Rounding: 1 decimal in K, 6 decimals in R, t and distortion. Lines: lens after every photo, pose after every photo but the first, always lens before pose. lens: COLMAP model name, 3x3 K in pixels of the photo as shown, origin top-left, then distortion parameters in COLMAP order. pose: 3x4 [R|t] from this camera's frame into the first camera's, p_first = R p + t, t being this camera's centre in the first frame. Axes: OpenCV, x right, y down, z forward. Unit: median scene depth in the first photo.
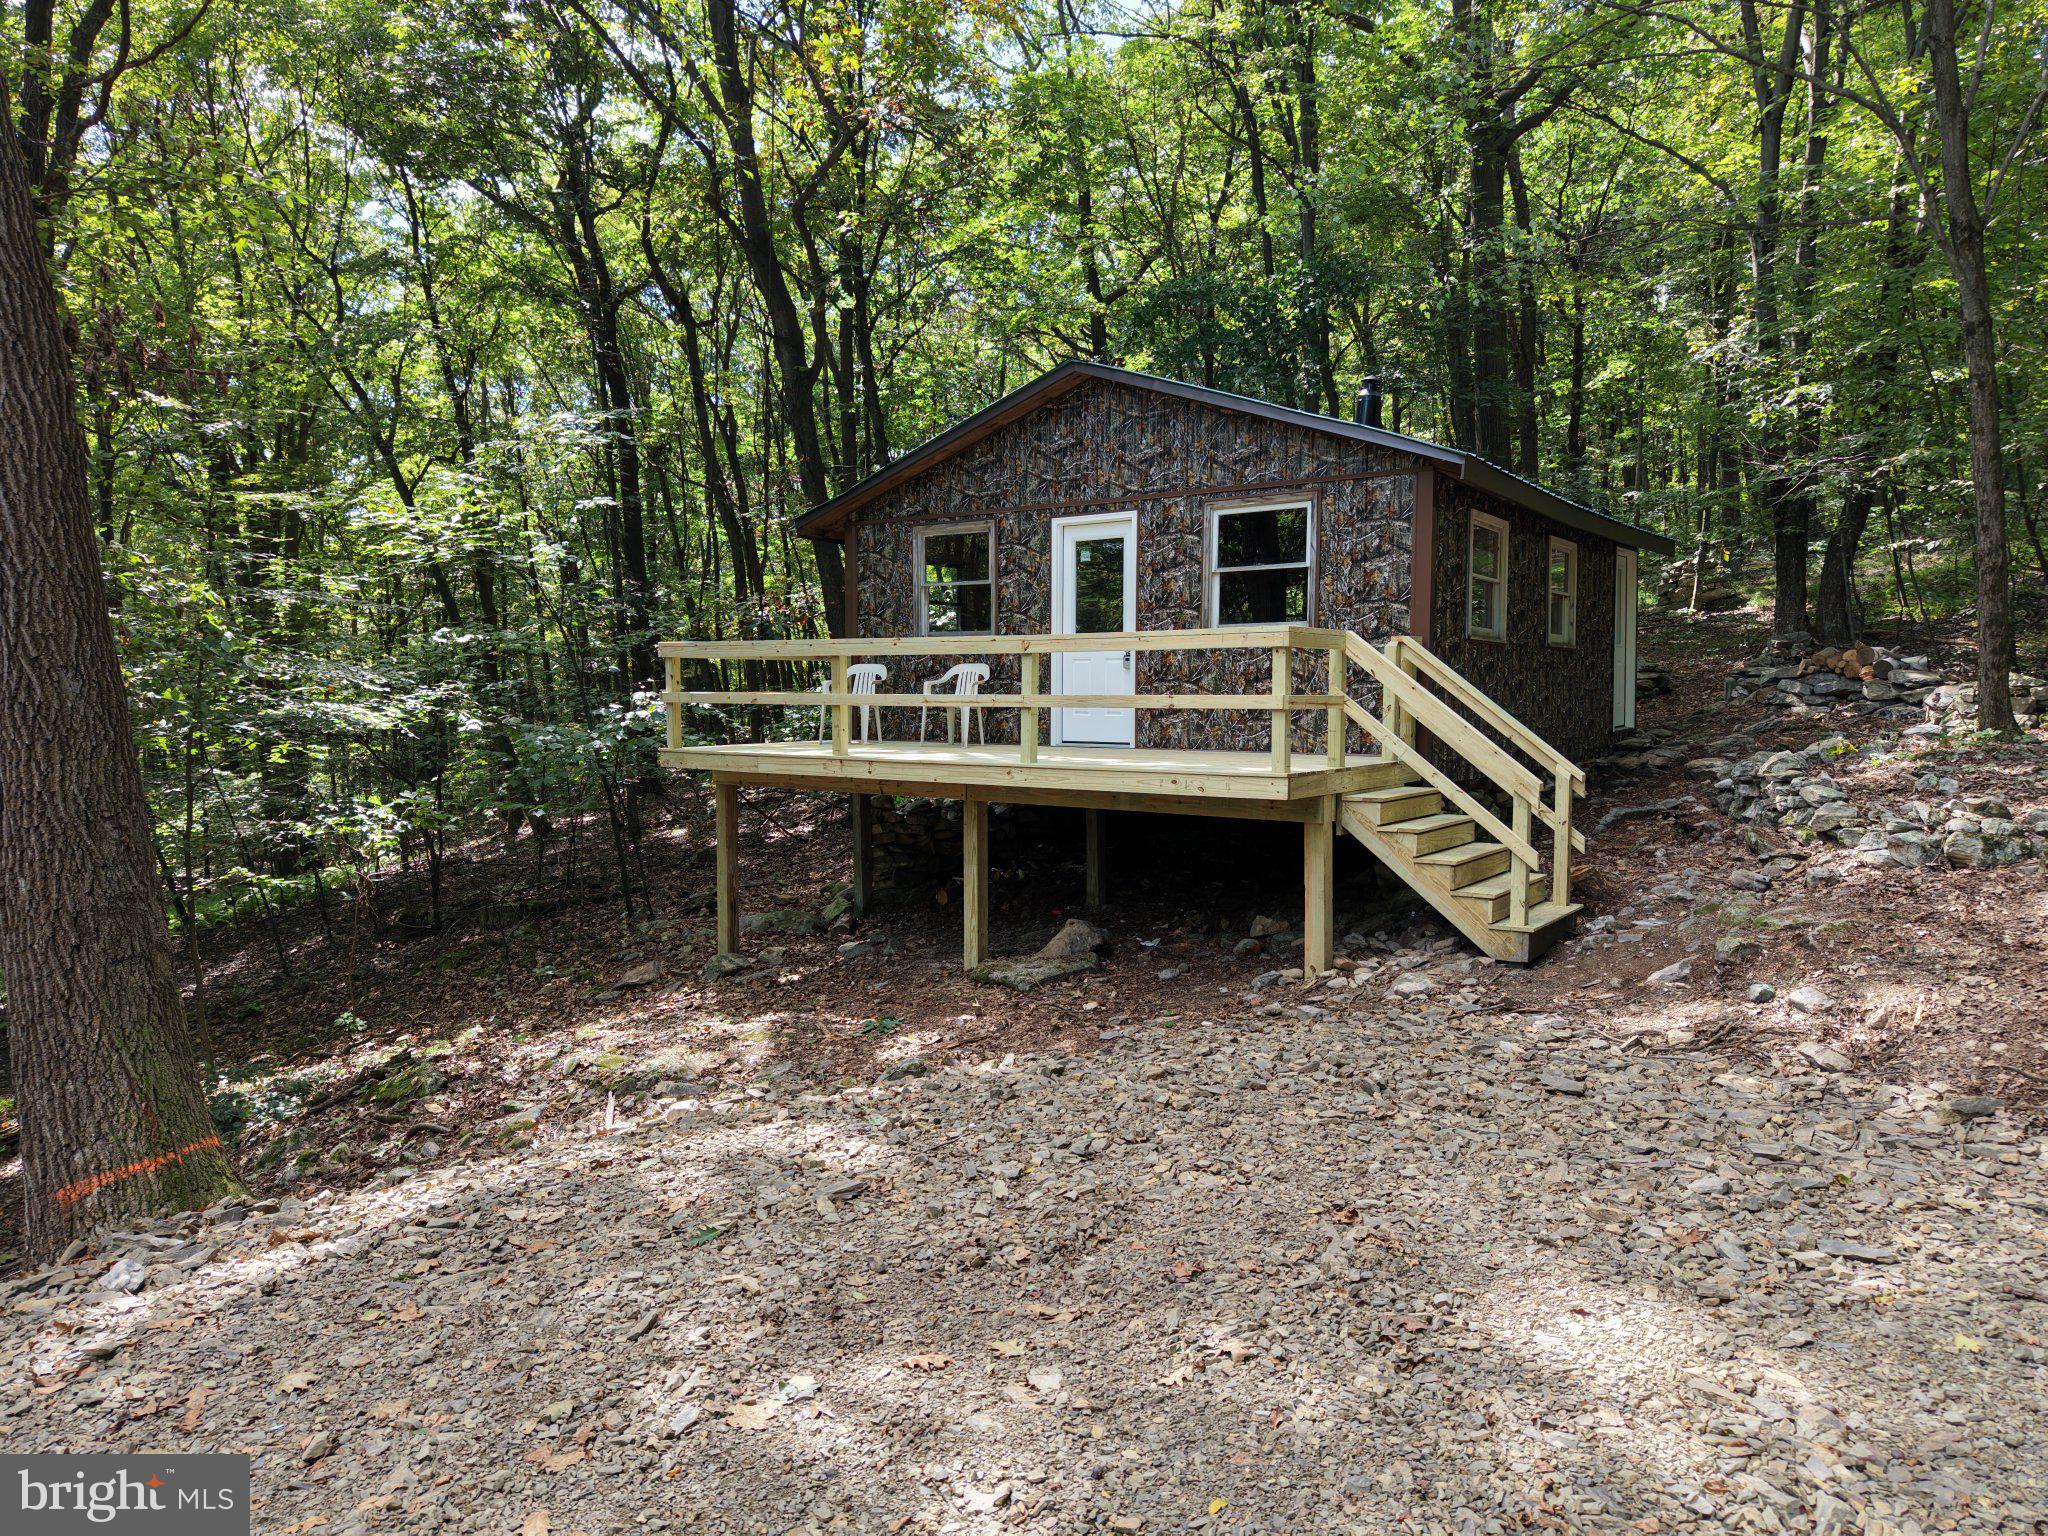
lens RADIAL K [[1383.5, 0, 1010.1], [0, 1383.5, 769.4], [0, 0, 1]] dist [0.023597, -0.022308]
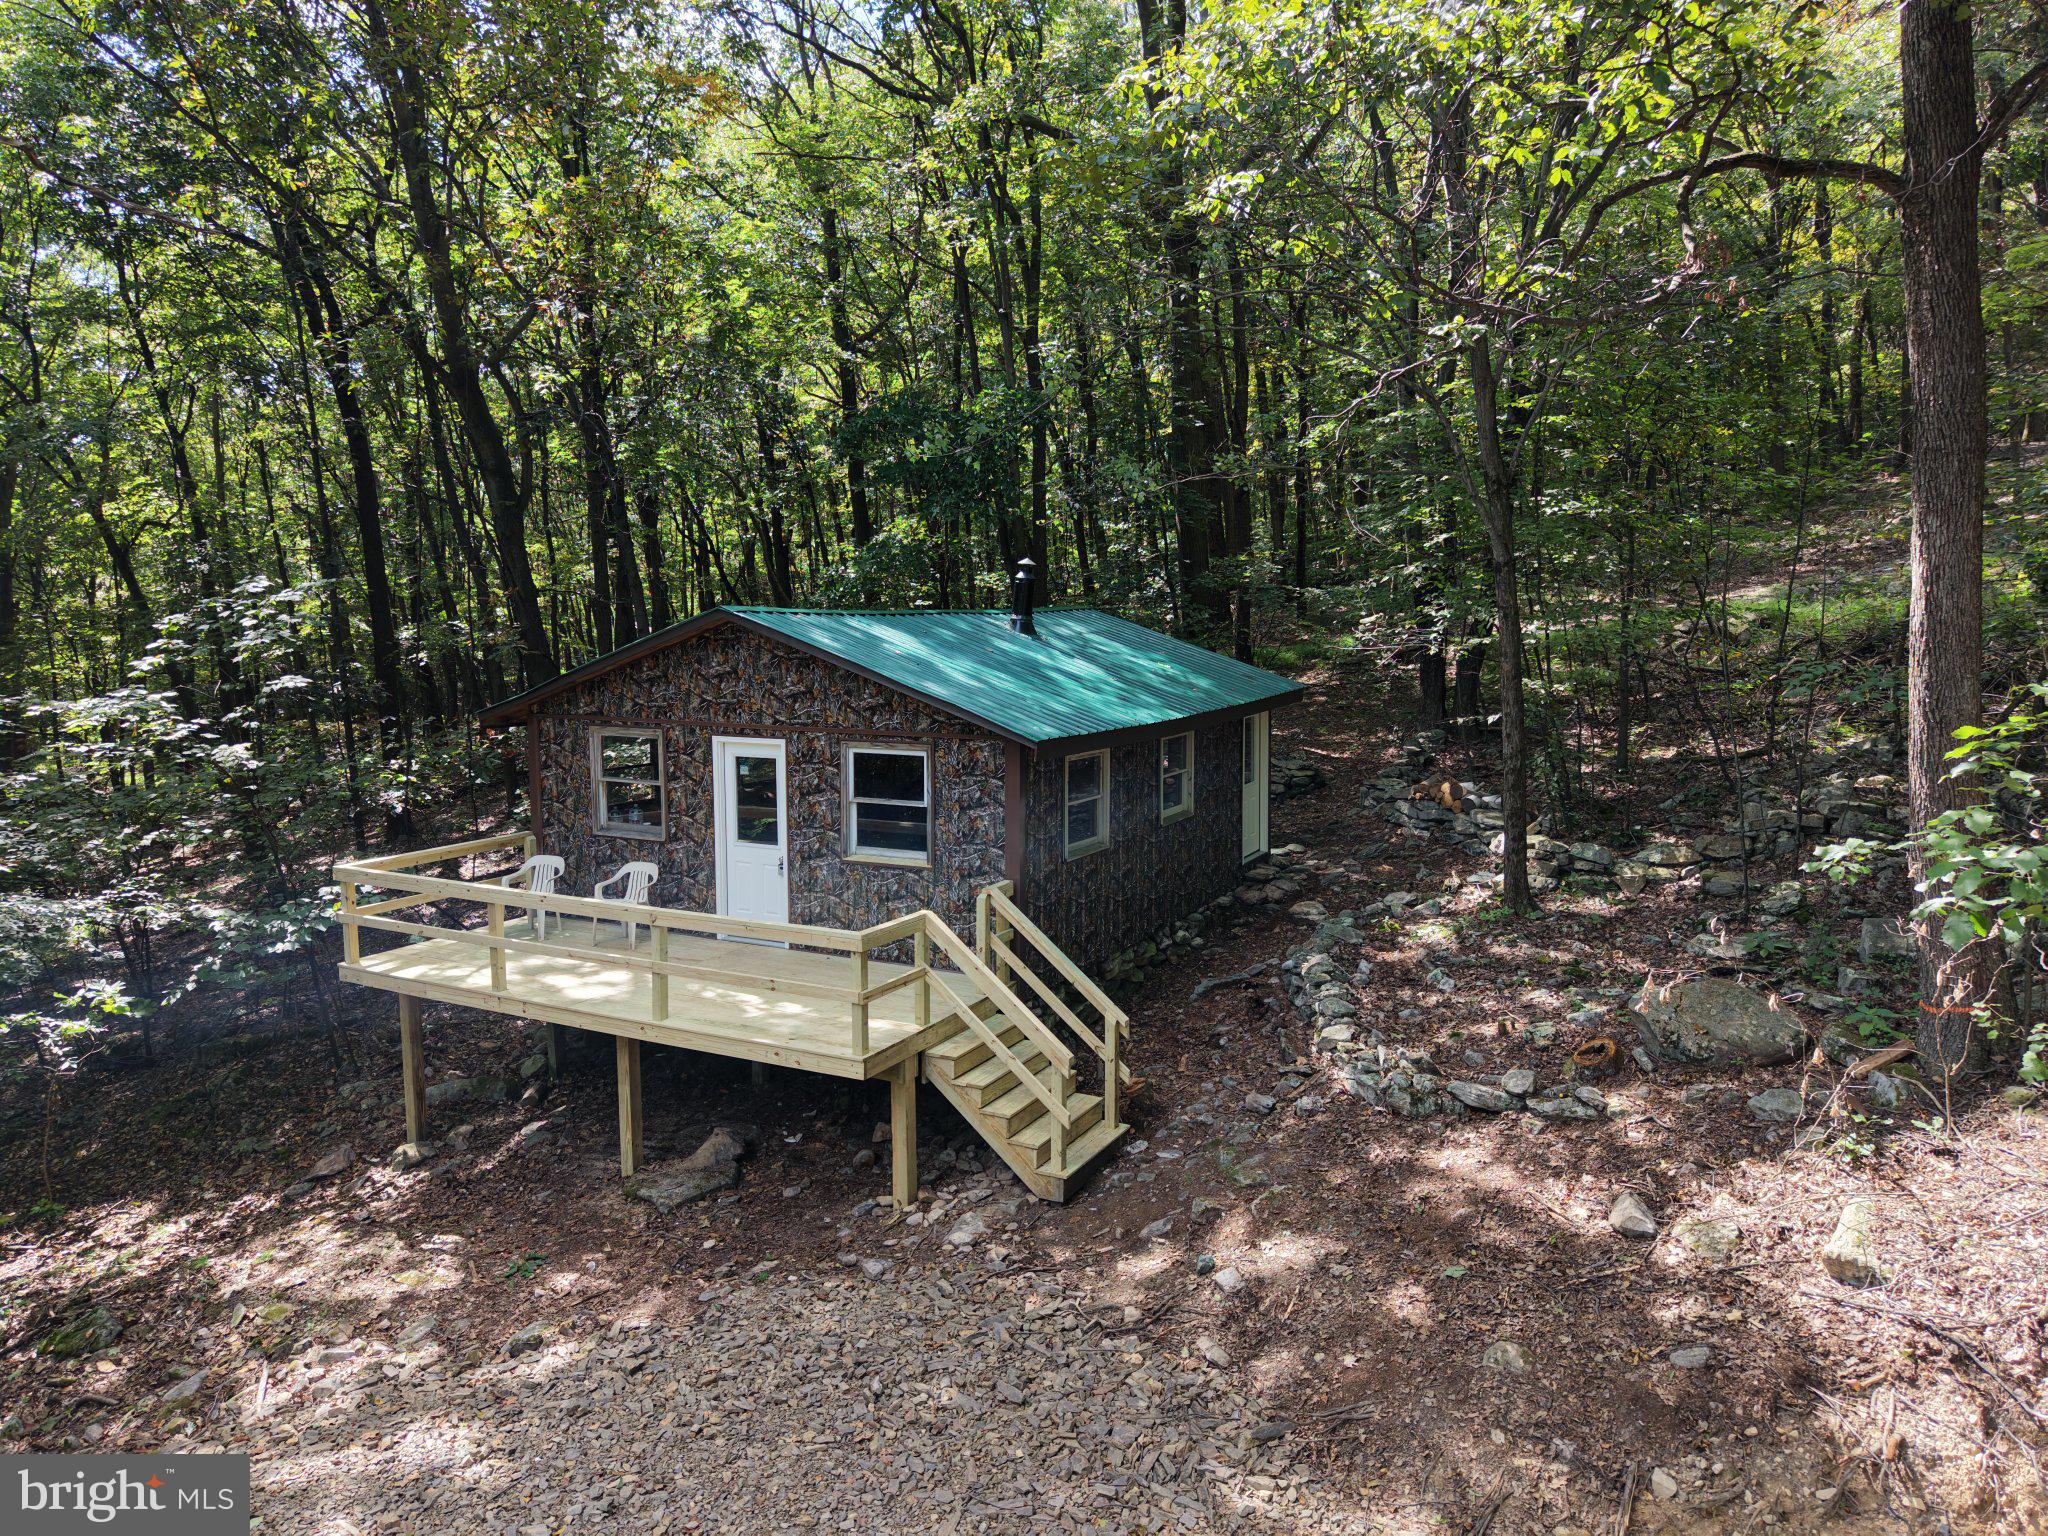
lens RADIAL K [[1390.0, 0, 1018.9], [0, 1390.0, 748.1], [0, 0, 1]] dist [0.025105, -0.027670]
pose [[0.991170, -0.017203, 0.131476, 0.142530], [0.011442, 0.998946, 0.044447, -0.247186], [-0.132102, -0.042550, 0.990322, -0.146434]]
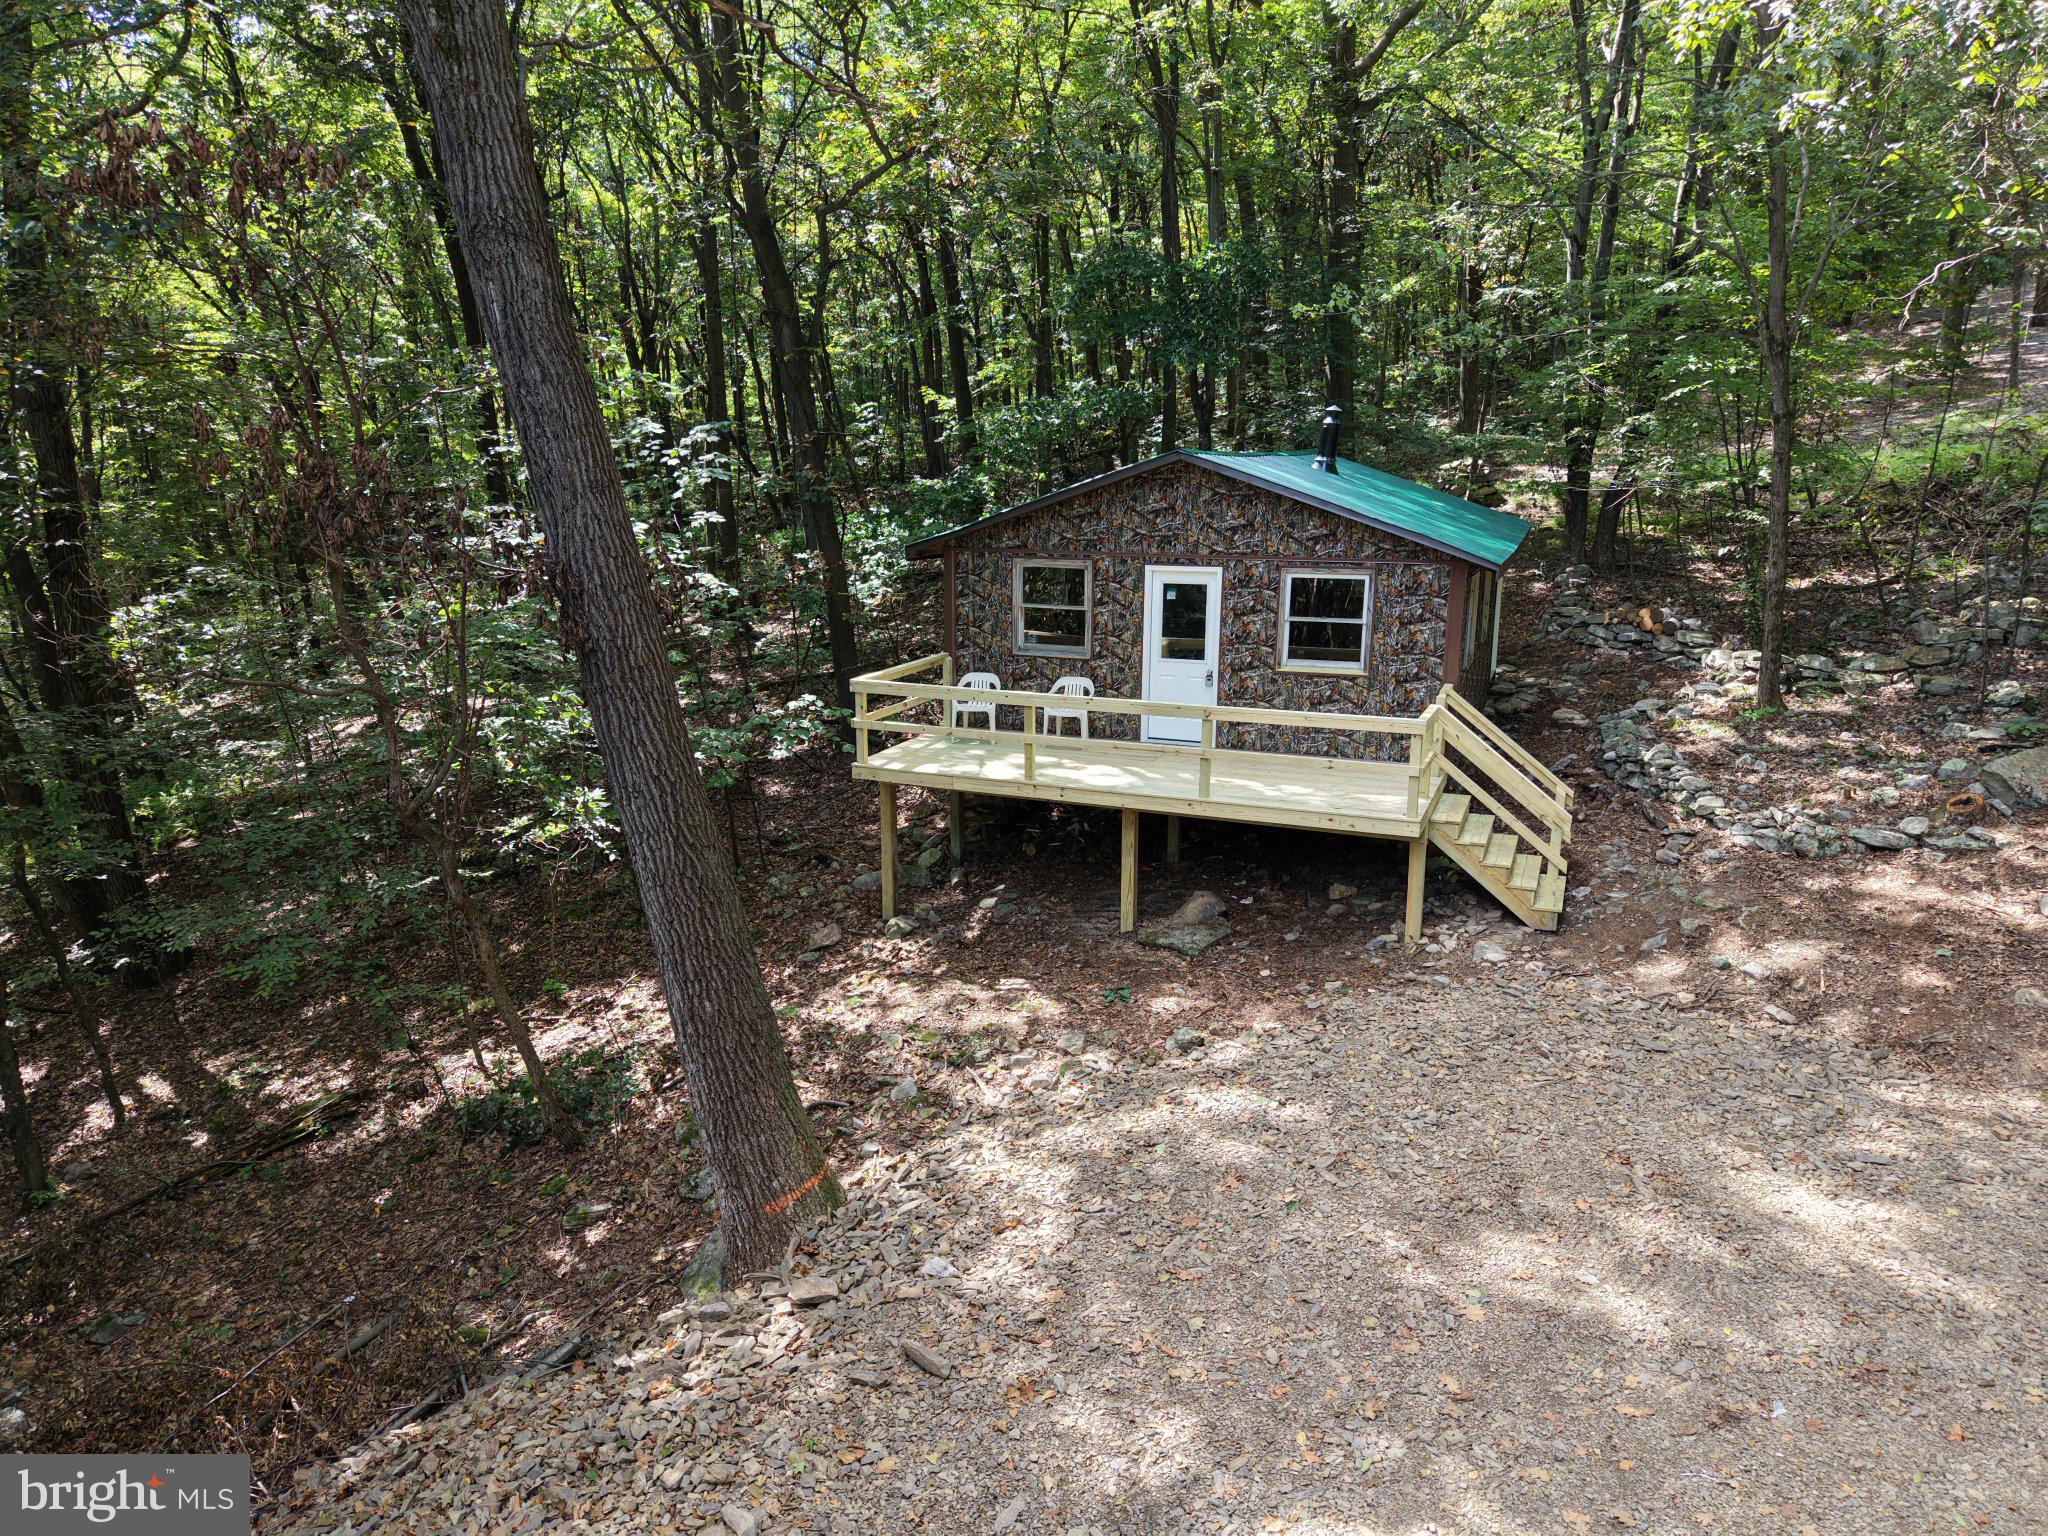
lens RADIAL K [[1383.5, 0, 1010.1], [0, 1383.5, 769.4], [0, 0, 1]] dist [0.023597, -0.022308]
pose [[0.972797, -0.049768, 0.226251, -0.436566], [0.011883, 0.986085, 0.165815, -0.236043], [-0.231355, -0.158616, 0.959852, -0.241682]]
